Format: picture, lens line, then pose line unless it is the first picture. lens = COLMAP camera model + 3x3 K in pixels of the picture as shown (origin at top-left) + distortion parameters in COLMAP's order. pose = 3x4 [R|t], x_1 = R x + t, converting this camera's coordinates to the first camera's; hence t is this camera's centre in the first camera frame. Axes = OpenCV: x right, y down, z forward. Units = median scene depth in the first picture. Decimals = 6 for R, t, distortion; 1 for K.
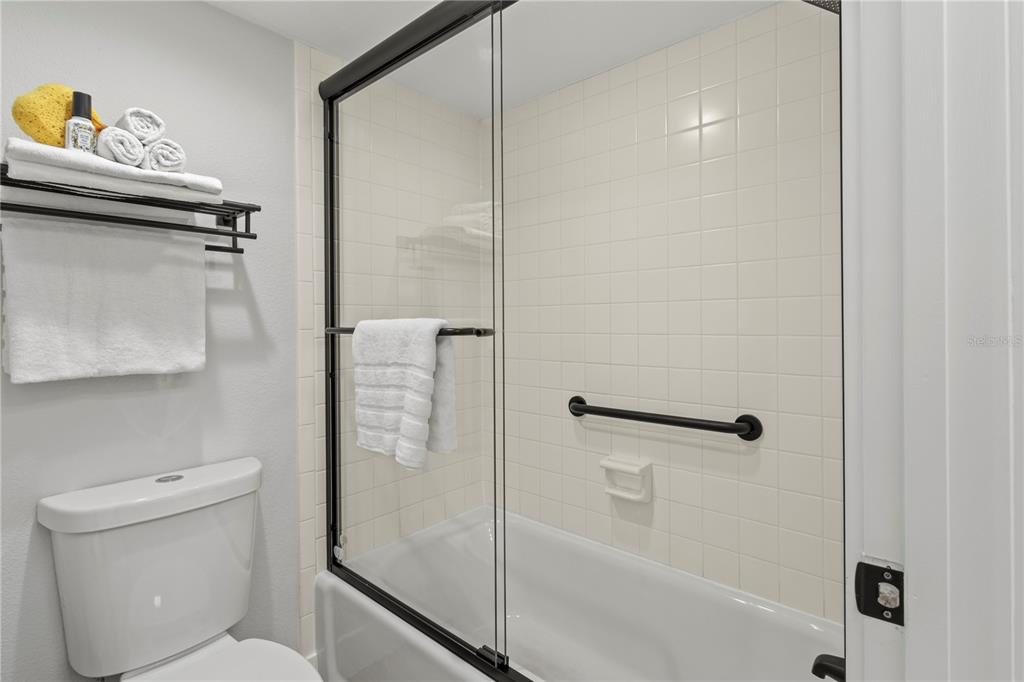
lens RADIAL K [[486.1, 0, 522.9], [0, 486.1, 317.2], [0, 0, 1]] dist [0.000483, 0.000146]
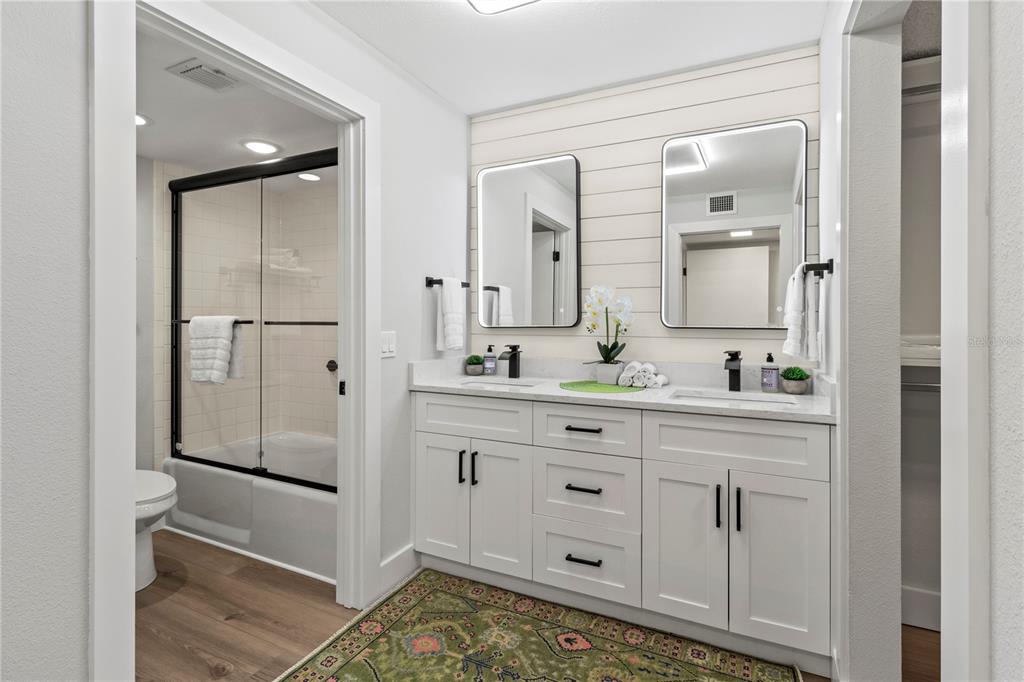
lens RADIAL K [[486.1, 0, 522.9], [0, 486.1, 317.2], [0, 0, 1]] dist [0.000483, 0.000146]
pose [[0.965271, 0.012230, 0.260963, 0.466708], [-0.013995, 0.999890, 0.004908, -0.019716], [-0.260874, -0.008390, 0.965336, -1.329698]]
